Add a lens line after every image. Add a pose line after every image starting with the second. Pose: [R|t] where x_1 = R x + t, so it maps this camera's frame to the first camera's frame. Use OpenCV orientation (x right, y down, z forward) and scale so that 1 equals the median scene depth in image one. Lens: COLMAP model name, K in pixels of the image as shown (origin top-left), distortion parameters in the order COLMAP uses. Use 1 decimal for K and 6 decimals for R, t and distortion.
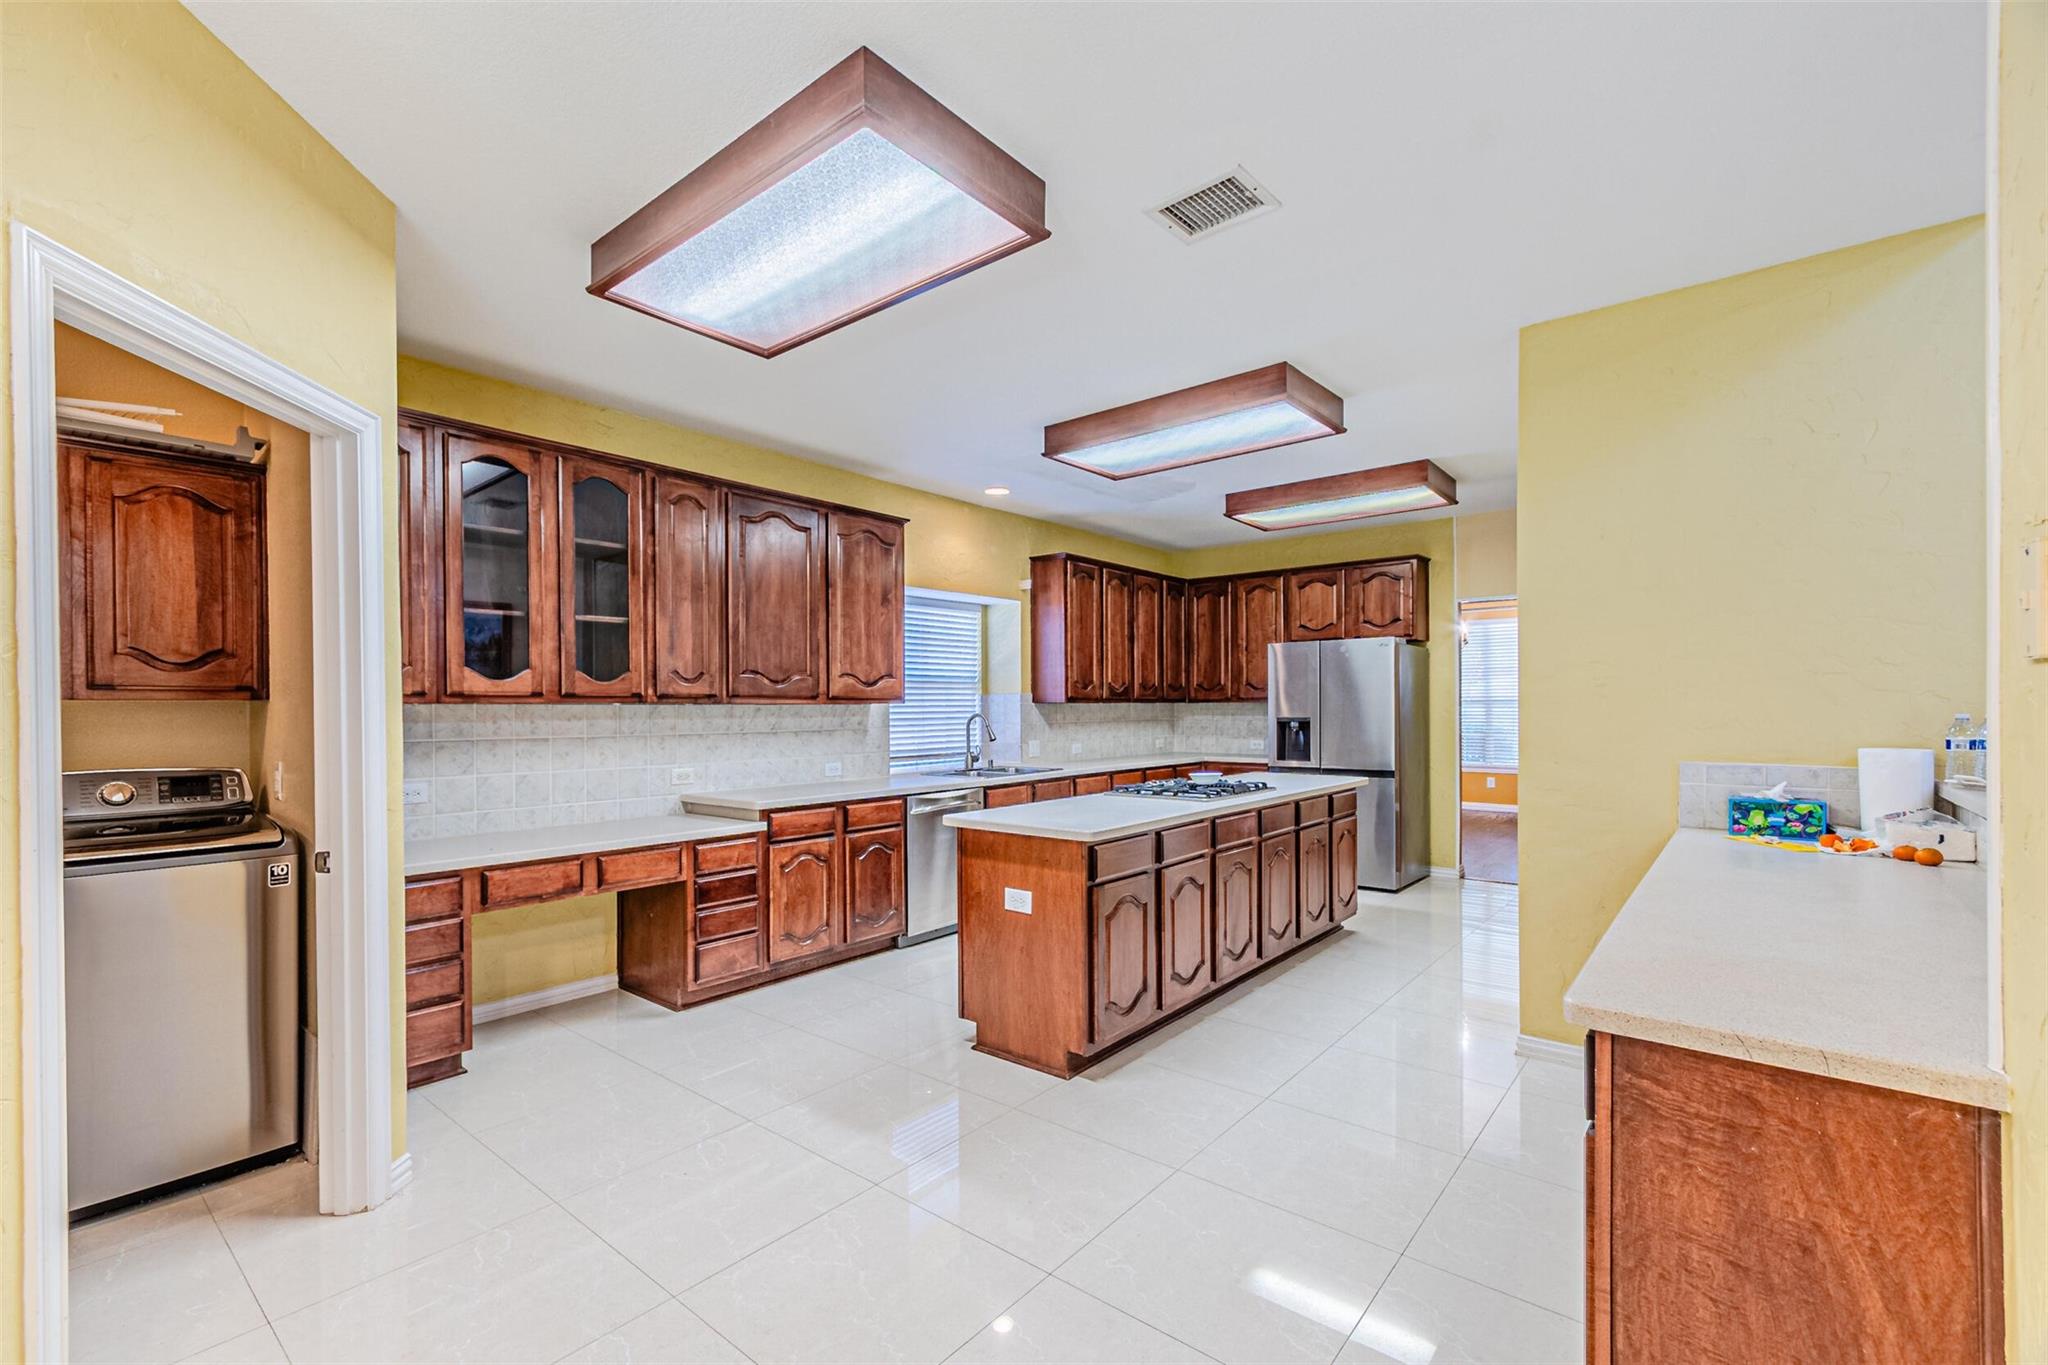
lens RADIAL K [[898.0, 0, 997.8], [0, 898.0, 713.3], [0, 0, 1]] dist [0.009342, -0.000225]
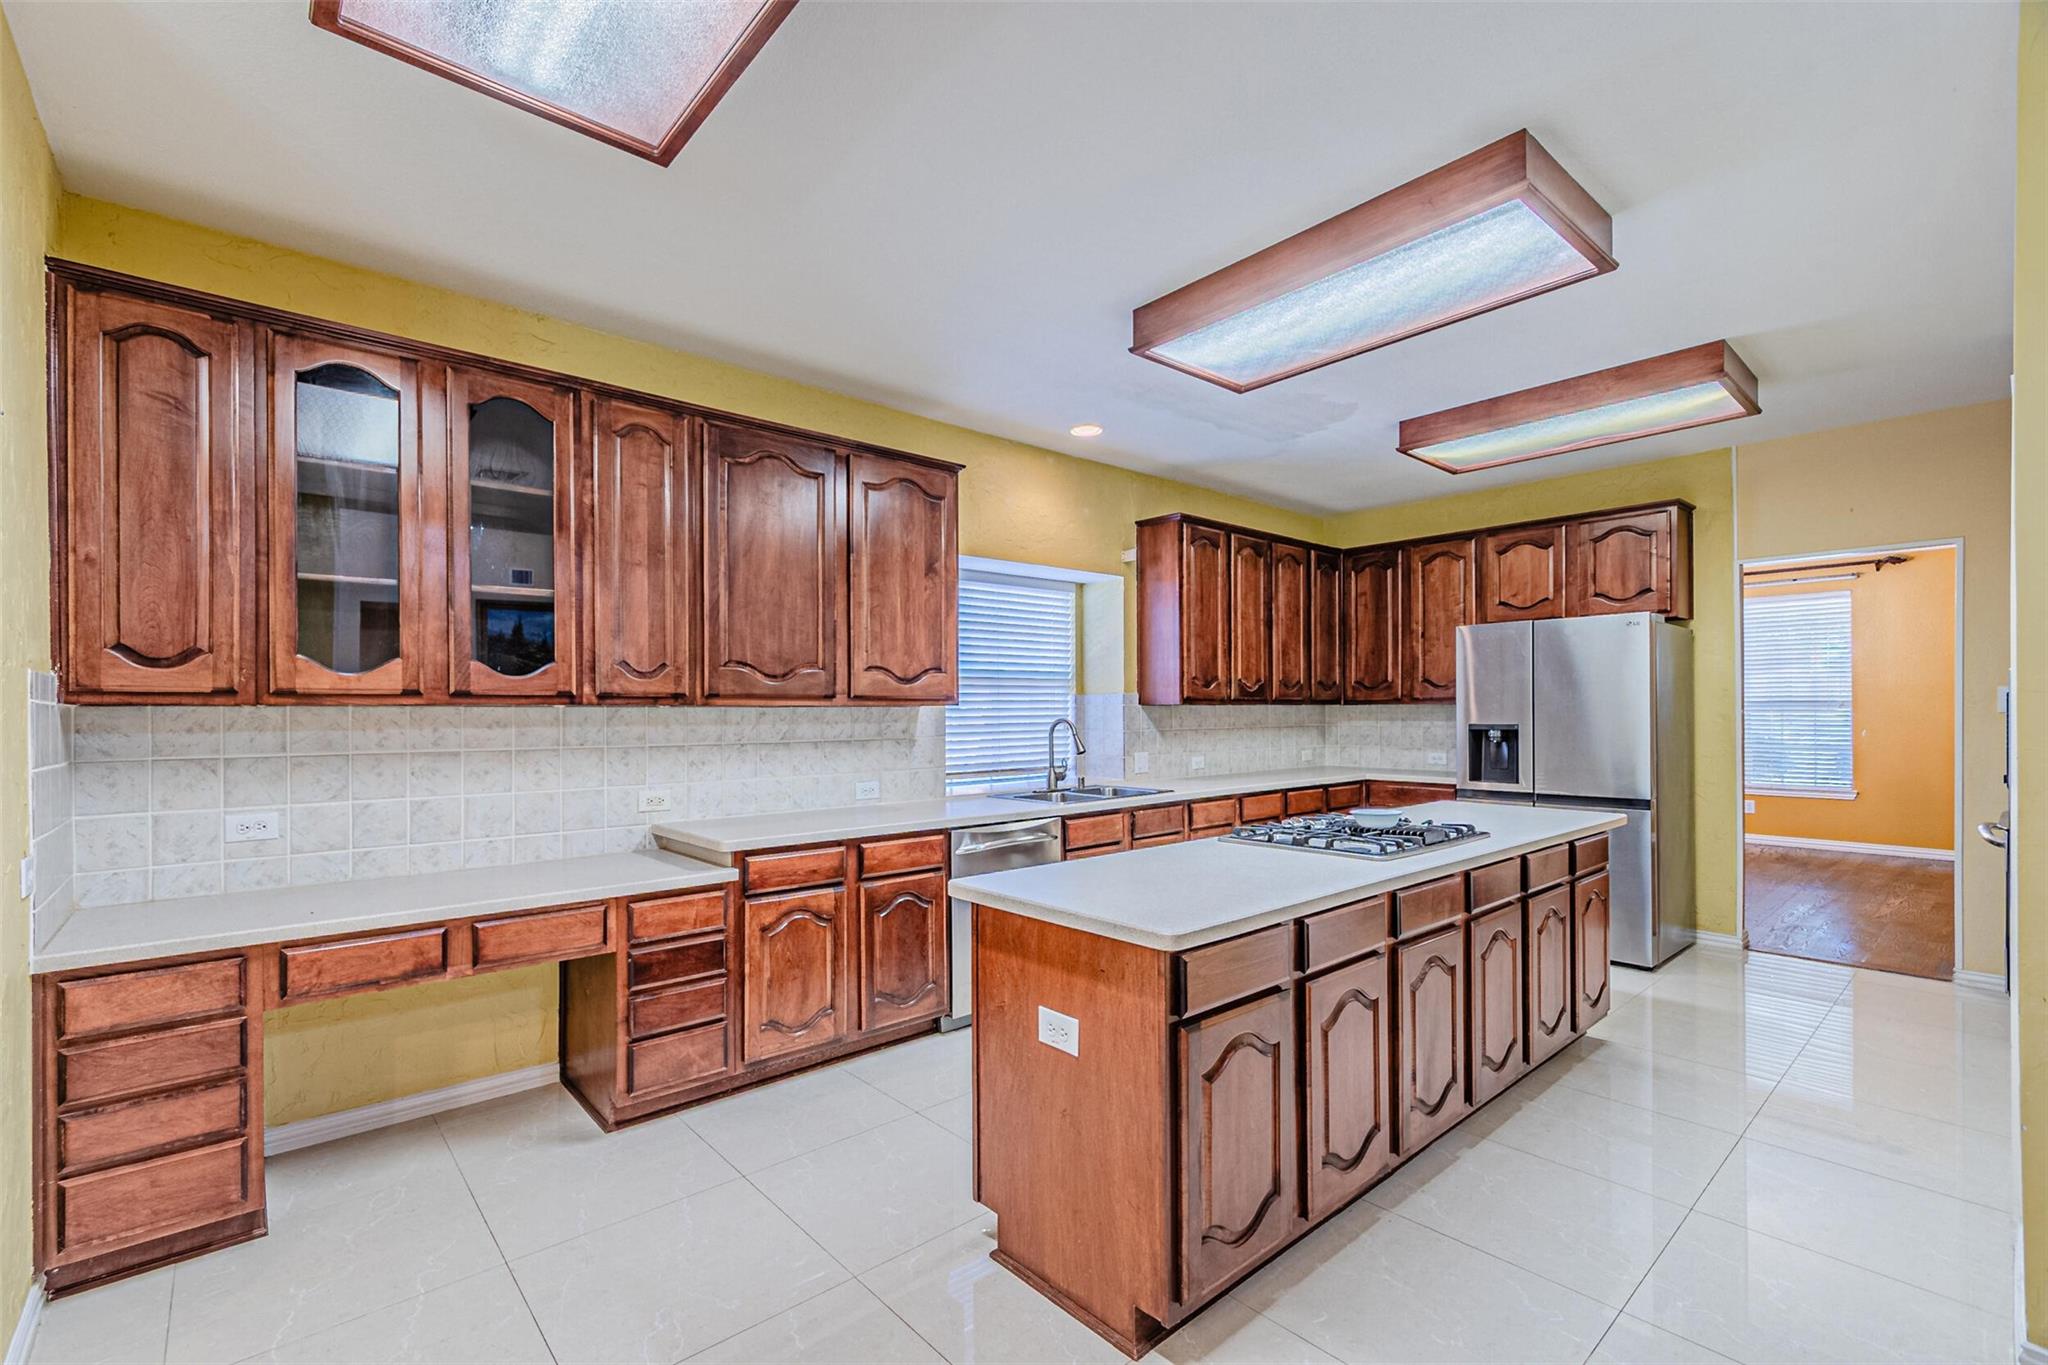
lens RADIAL K [[898.0, 0, 993.8], [0, 898.0, 712.5], [0, 0, 1]] dist [0.009342, -0.000225]
pose [[0.987497, 0.000704, -0.157638, 0.055099], [-0.001375, 0.999990, -0.004146, -0.002239], [0.157634, 0.004311, 0.987488, 0.289802]]
